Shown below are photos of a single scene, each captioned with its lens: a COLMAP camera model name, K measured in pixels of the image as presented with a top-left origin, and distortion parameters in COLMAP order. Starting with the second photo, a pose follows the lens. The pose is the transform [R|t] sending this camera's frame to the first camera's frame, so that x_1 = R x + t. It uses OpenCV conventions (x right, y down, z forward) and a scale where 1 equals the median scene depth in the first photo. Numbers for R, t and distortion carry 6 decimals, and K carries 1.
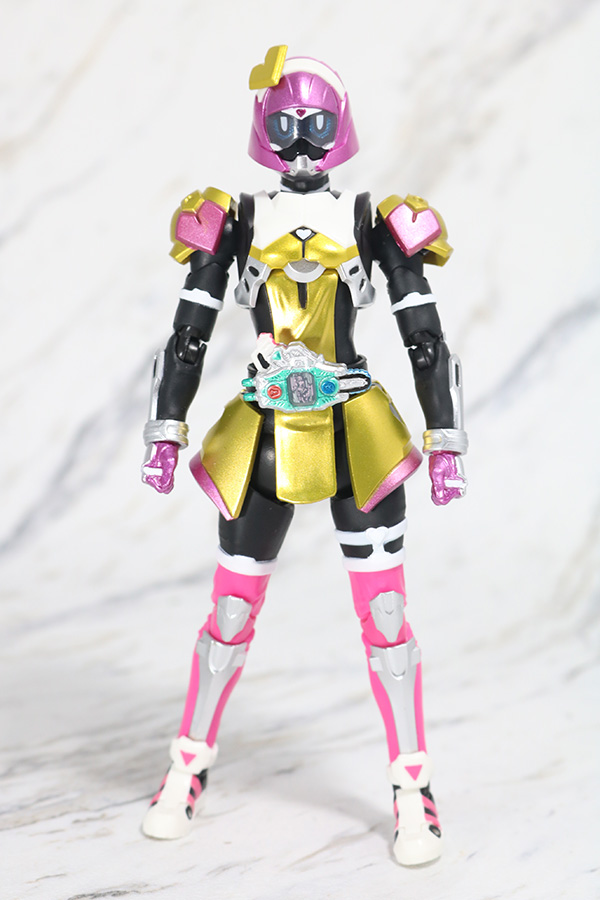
lens RADIAL K [[2183.6, 0, 317.3], [0, 2183.6, 451.0], [0, 0, 1]] dist [-0.022109, 0.710299]
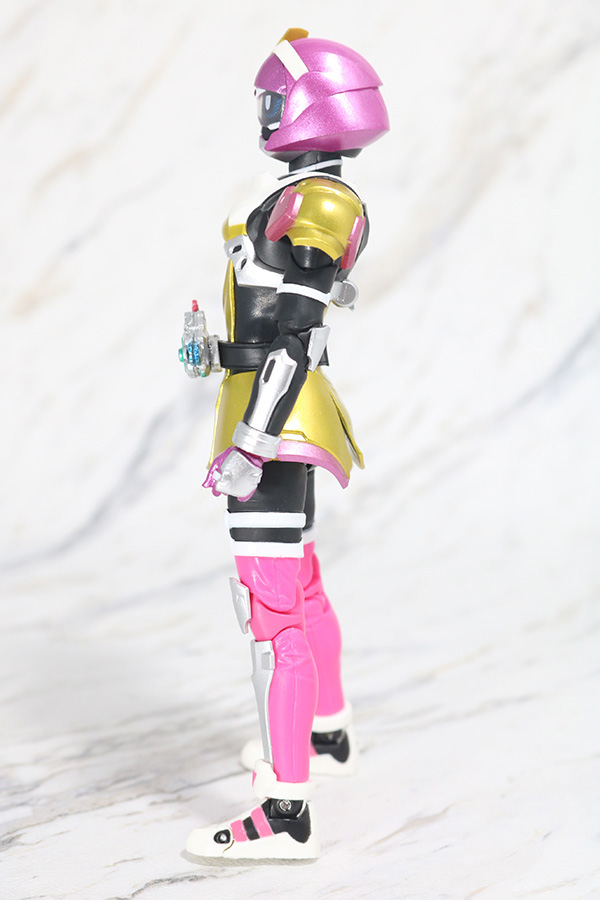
lens RADIAL K [[1890.2, 0, 300.0], [0, 1890.2, 450.0], [0, 0, 1]] dist [0.007956, 0.073139]
pose [[0.999520, -0.007567, -0.030039, -0.014783], [0.007581, 0.999971, 0.000362, 0.006310], [0.030035, -0.000590, 0.999549, 0.127580]]
